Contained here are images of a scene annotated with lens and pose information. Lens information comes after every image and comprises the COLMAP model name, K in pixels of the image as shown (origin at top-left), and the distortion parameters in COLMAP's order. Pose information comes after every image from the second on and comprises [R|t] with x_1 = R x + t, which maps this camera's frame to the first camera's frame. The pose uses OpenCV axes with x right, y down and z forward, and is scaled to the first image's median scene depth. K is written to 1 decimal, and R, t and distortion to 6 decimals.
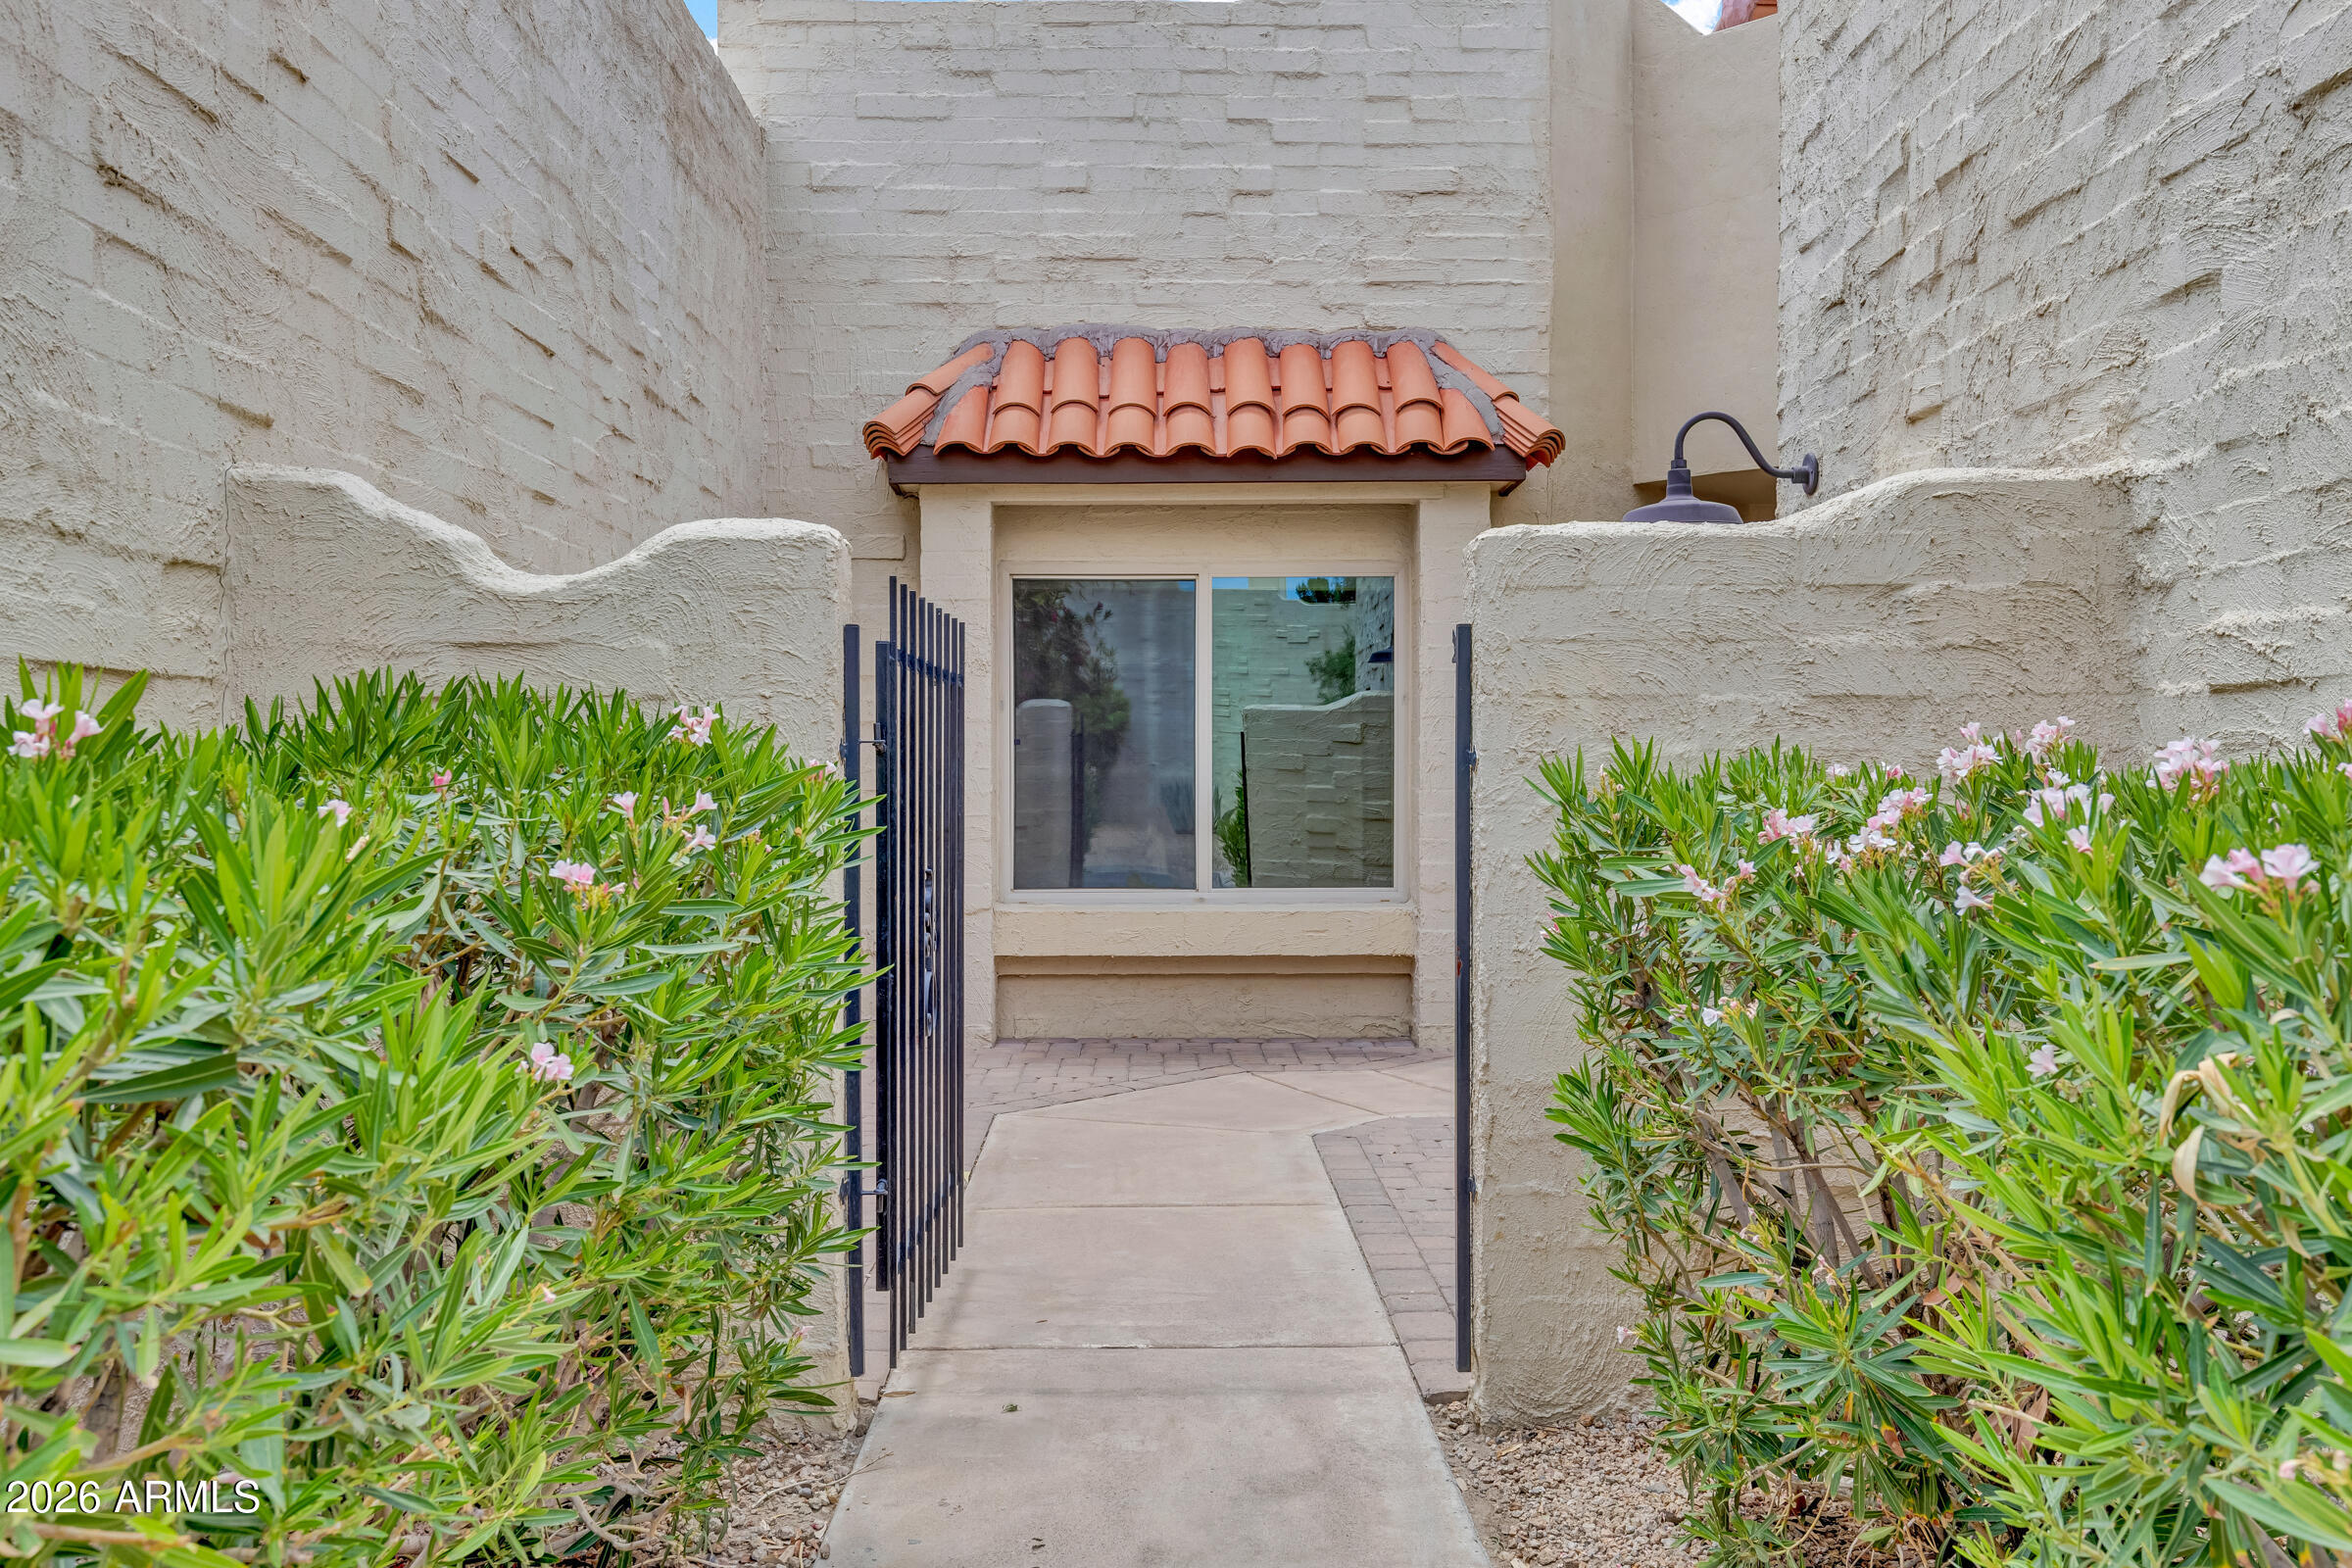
lens RADIAL K [[1944.1, 0, 1176.0], [0, 1944.1, 784.0], [0, 0, 1]] dist [0.007925, 0.005117]
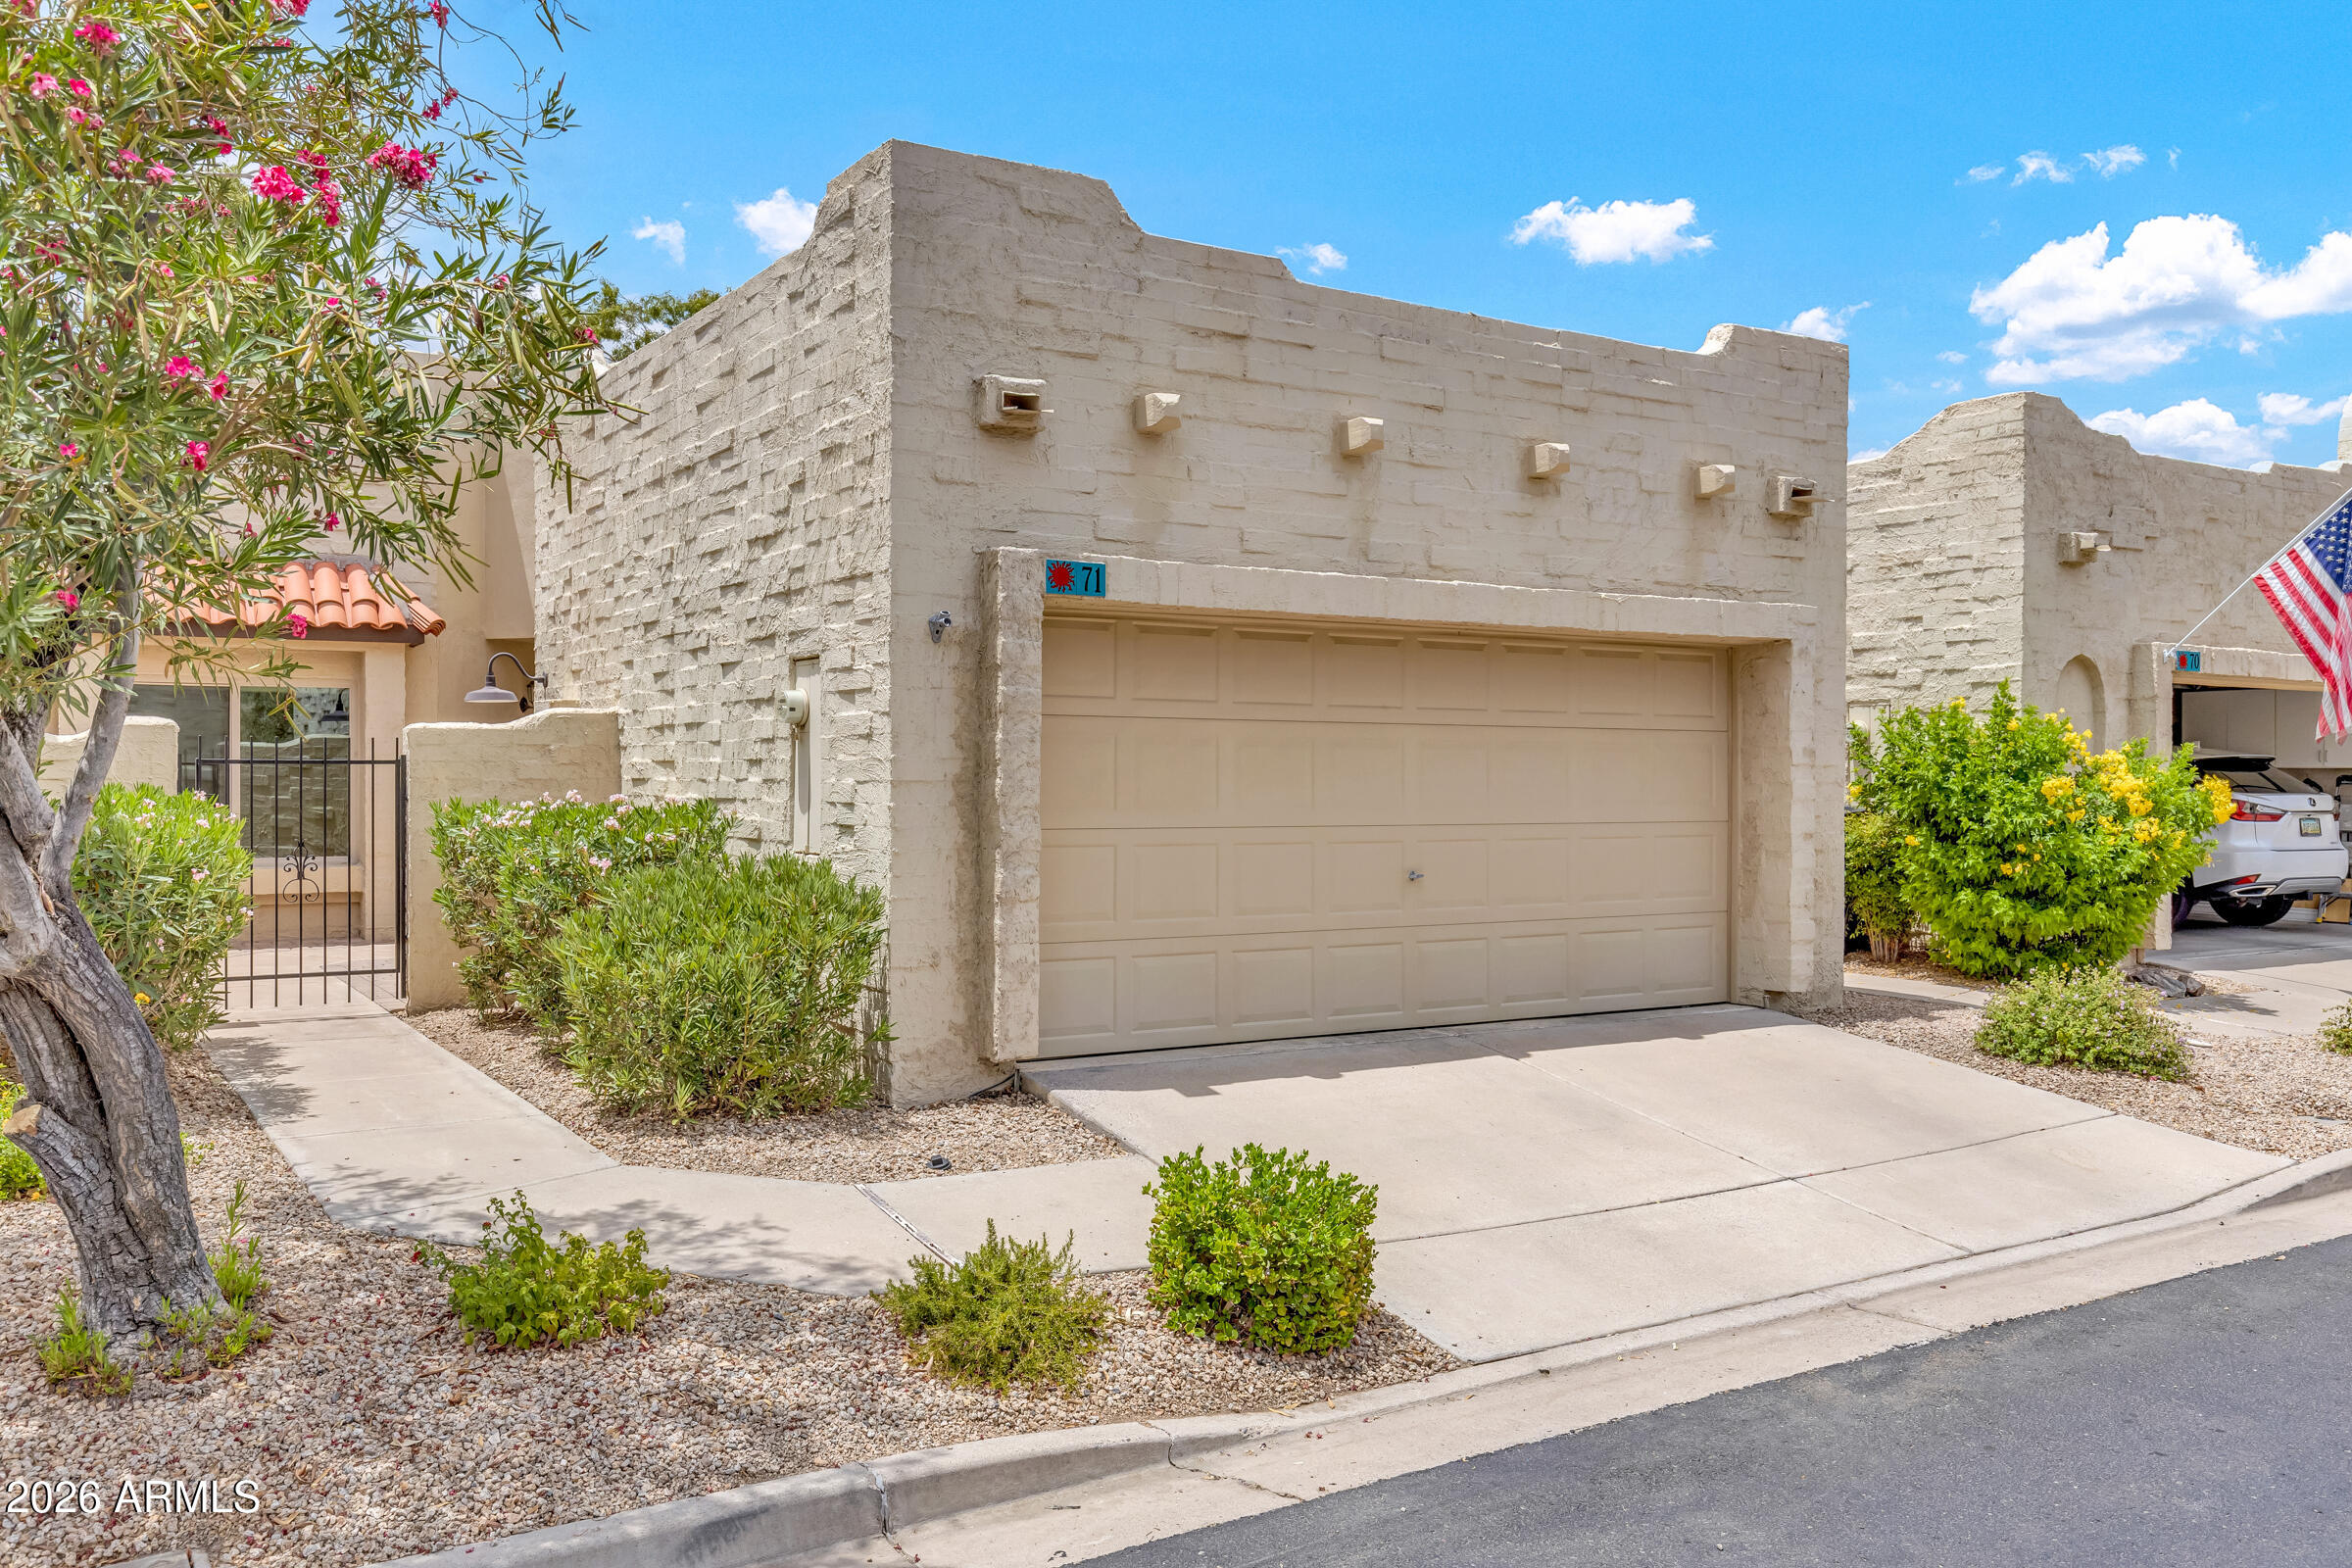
lens RADIAL K [[1885.1, 0, 1176.0], [0, 1885.1, 784.0], [0, 0, 1]] dist [0.005042, 0.007266]
pose [[0.848765, 0.002177, 0.528766, -0.182472], [-0.001838, 0.999998, -0.001167, -0.016201], [-0.528768, 0.000019, 0.848767, -1.013475]]
